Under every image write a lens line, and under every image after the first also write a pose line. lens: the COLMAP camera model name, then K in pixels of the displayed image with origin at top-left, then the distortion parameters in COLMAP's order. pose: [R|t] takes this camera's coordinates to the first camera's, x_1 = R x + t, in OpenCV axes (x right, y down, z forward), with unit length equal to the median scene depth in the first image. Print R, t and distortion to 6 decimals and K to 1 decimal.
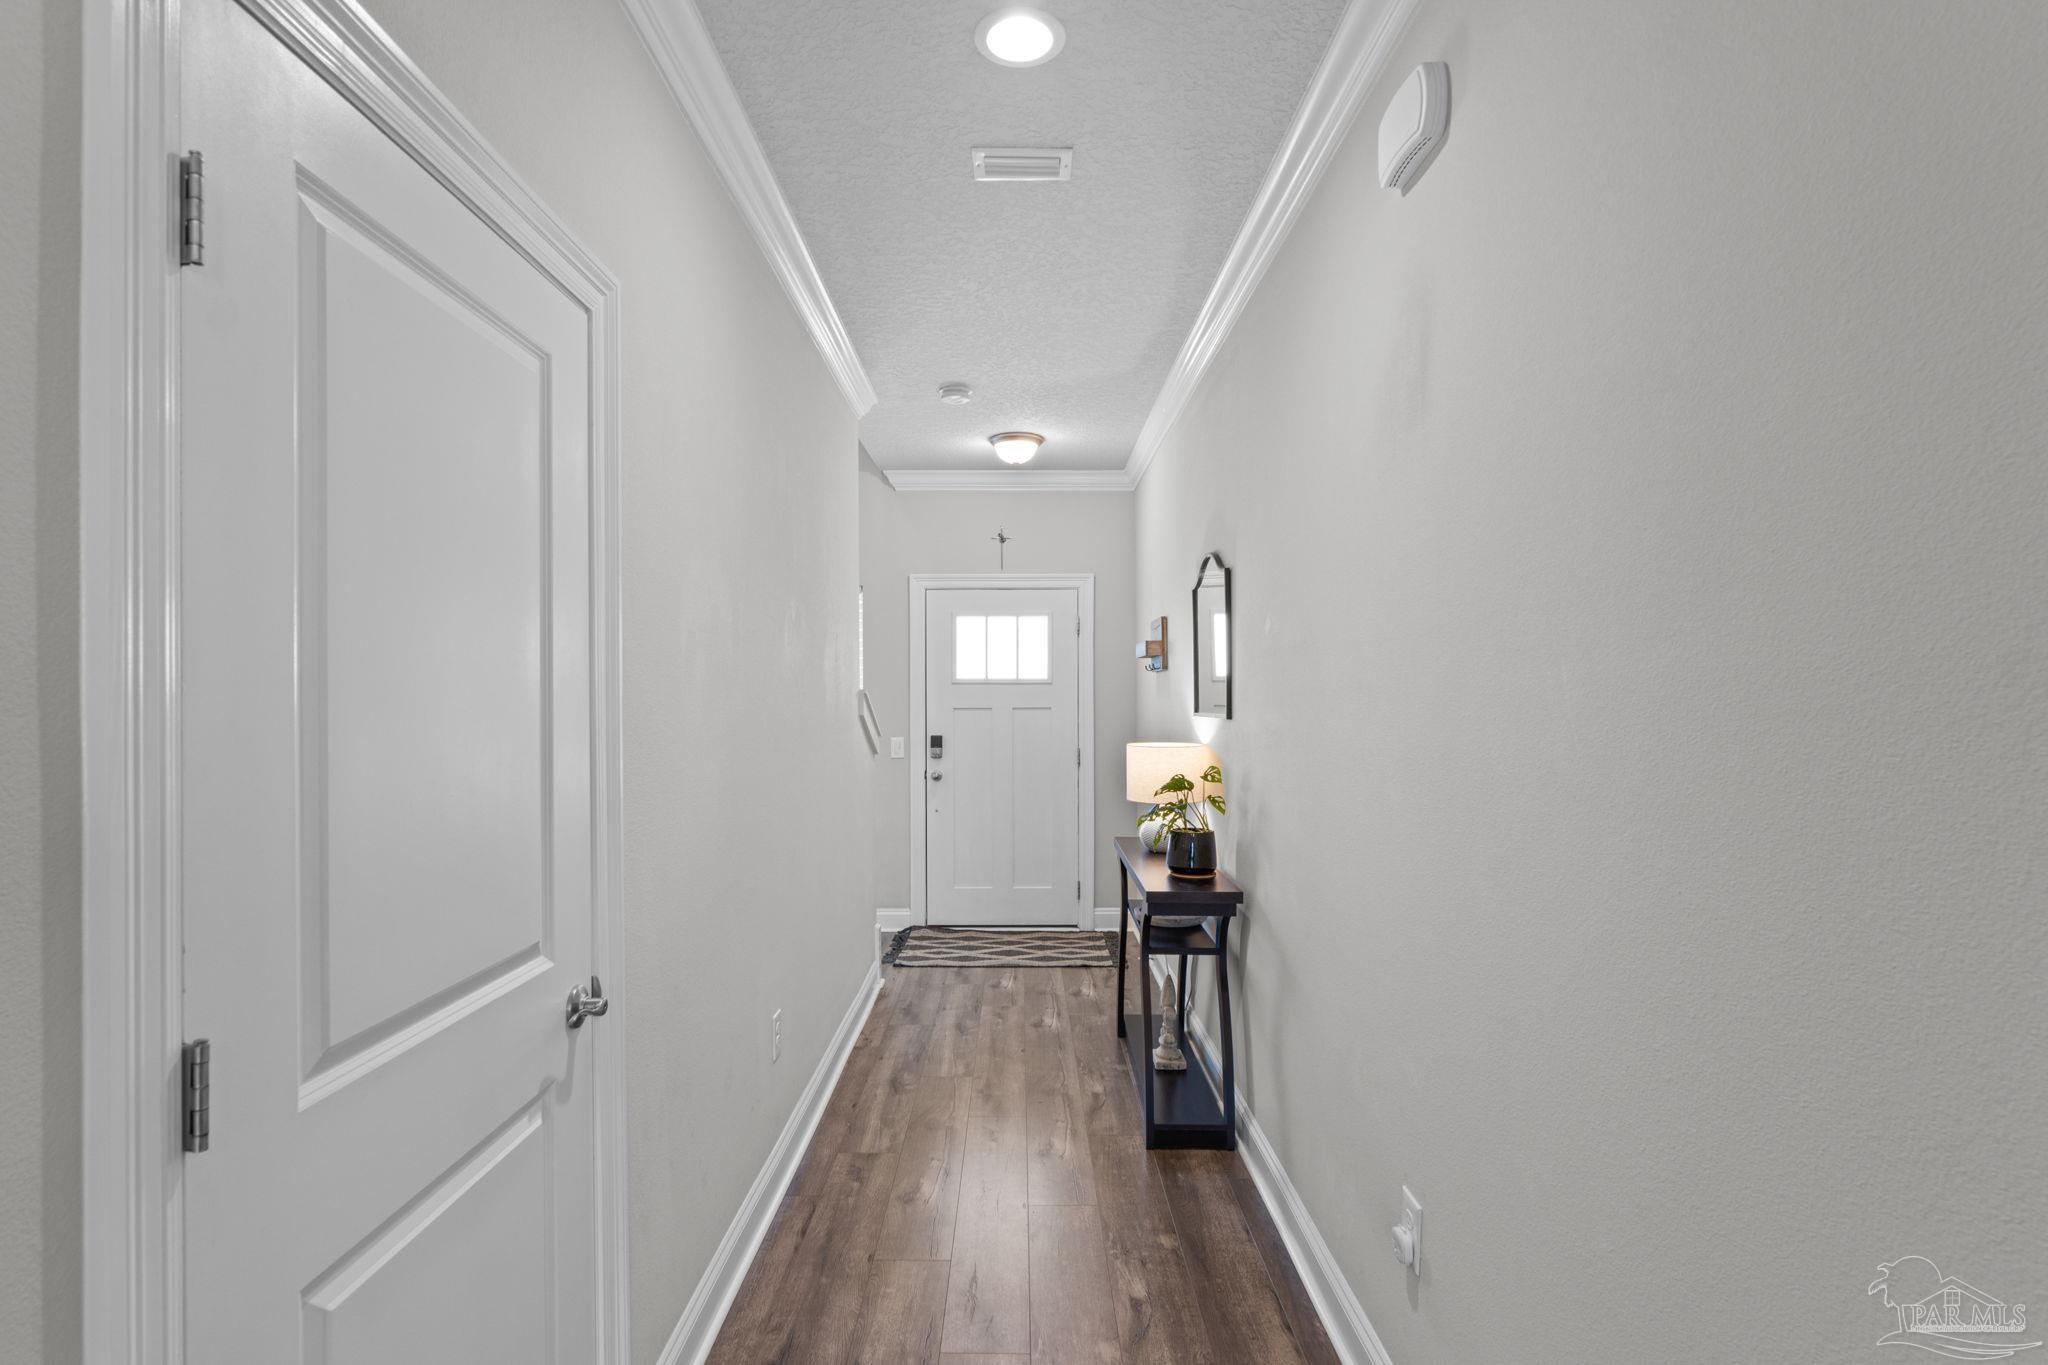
lens RADIAL K [[973.6, 0, 1029.6], [0, 973.6, 689.0], [0, 0, 1]] dist [0.000030, -0.000263]
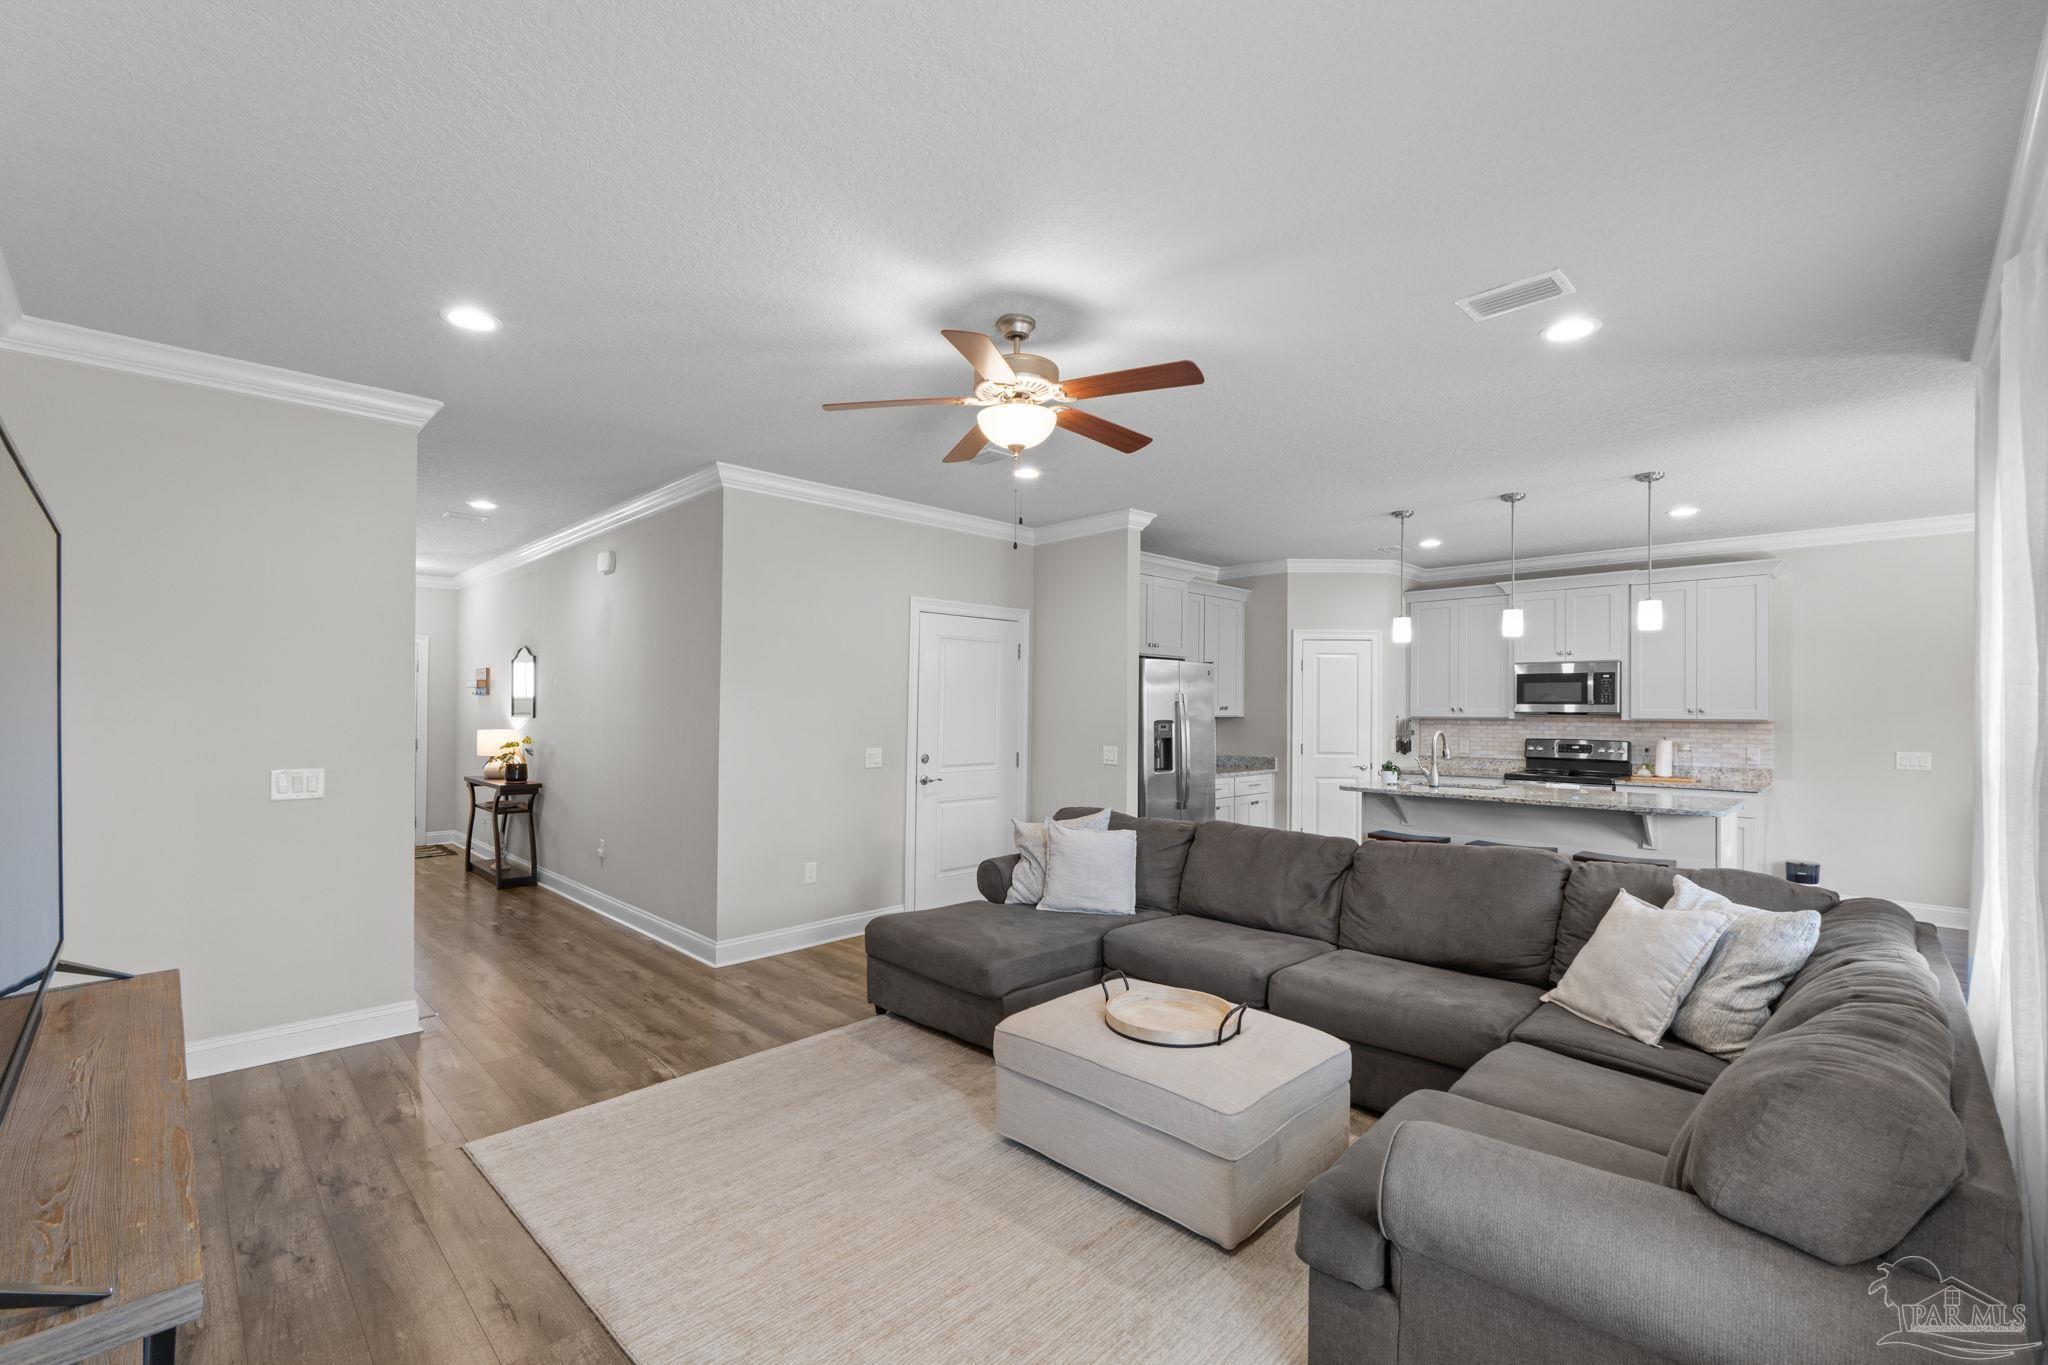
lens RADIAL K [[859.9, 0, 1016.9], [0, 859.9, 701.2], [0, 0, 1]] dist [-0.003959, -0.000183]
pose [[0.708728, 0.014865, 0.705325, -0.452724], [-0.011563, 0.999888, -0.009454, -0.003821], [-0.705387, -0.001455, 0.708821, -1.366858]]
